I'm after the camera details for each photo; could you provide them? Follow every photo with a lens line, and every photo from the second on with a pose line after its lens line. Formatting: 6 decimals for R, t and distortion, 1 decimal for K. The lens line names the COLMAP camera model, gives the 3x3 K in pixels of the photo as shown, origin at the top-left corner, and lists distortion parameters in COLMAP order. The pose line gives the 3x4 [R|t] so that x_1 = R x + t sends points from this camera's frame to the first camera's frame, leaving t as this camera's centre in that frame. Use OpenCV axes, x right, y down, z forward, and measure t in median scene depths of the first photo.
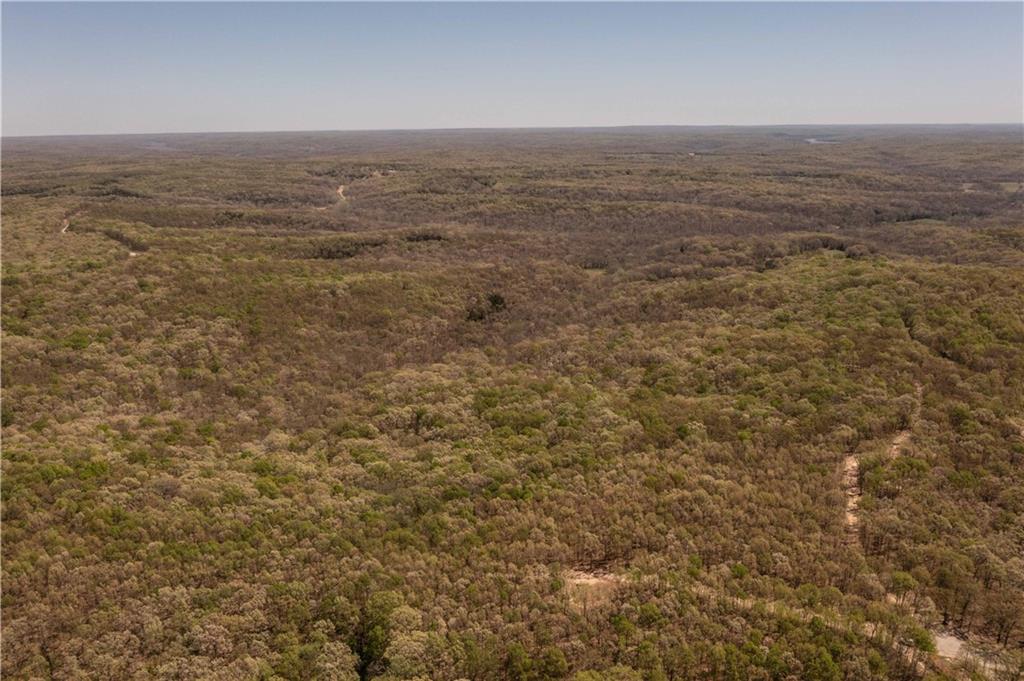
lens RADIAL K [[824.5, 0, 507.4], [0, 824.5, 338.3], [0, 0, 1]] dist [-0.002927, 0.005312]
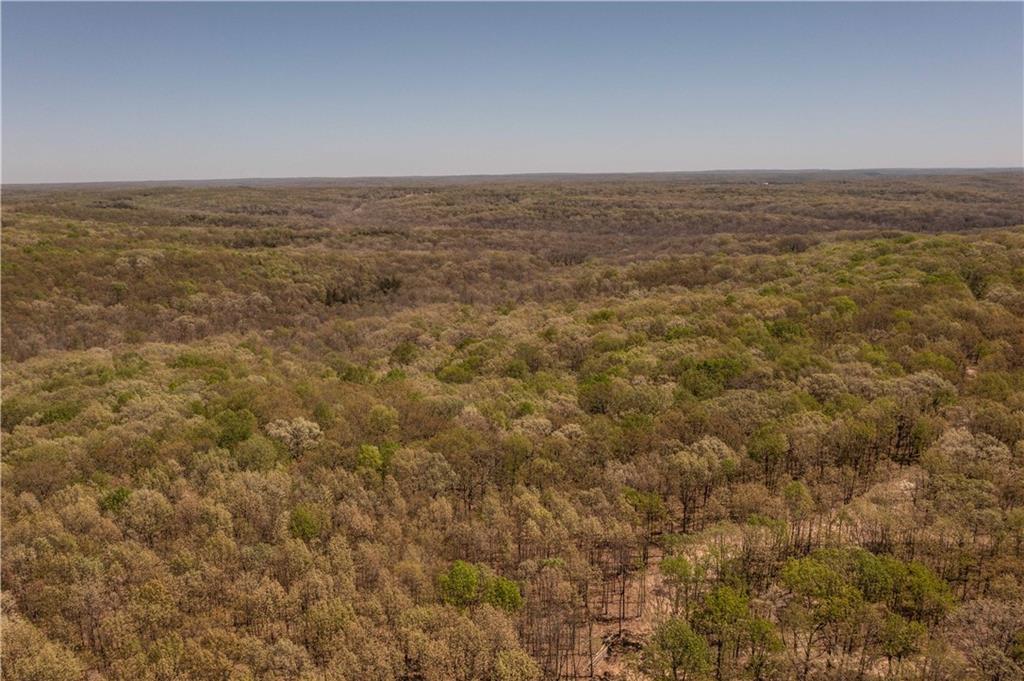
lens RADIAL K [[824.5, 0, 519.0], [0, 824.5, 341.5], [0, 0, 1]] dist [-0.002927, 0.005312]
pose [[0.995282, 0.021221, -0.094680, 0.104541], [-0.026584, 0.998091, -0.055745, 0.025043], [0.093317, 0.057999, 0.993946, 0.190332]]
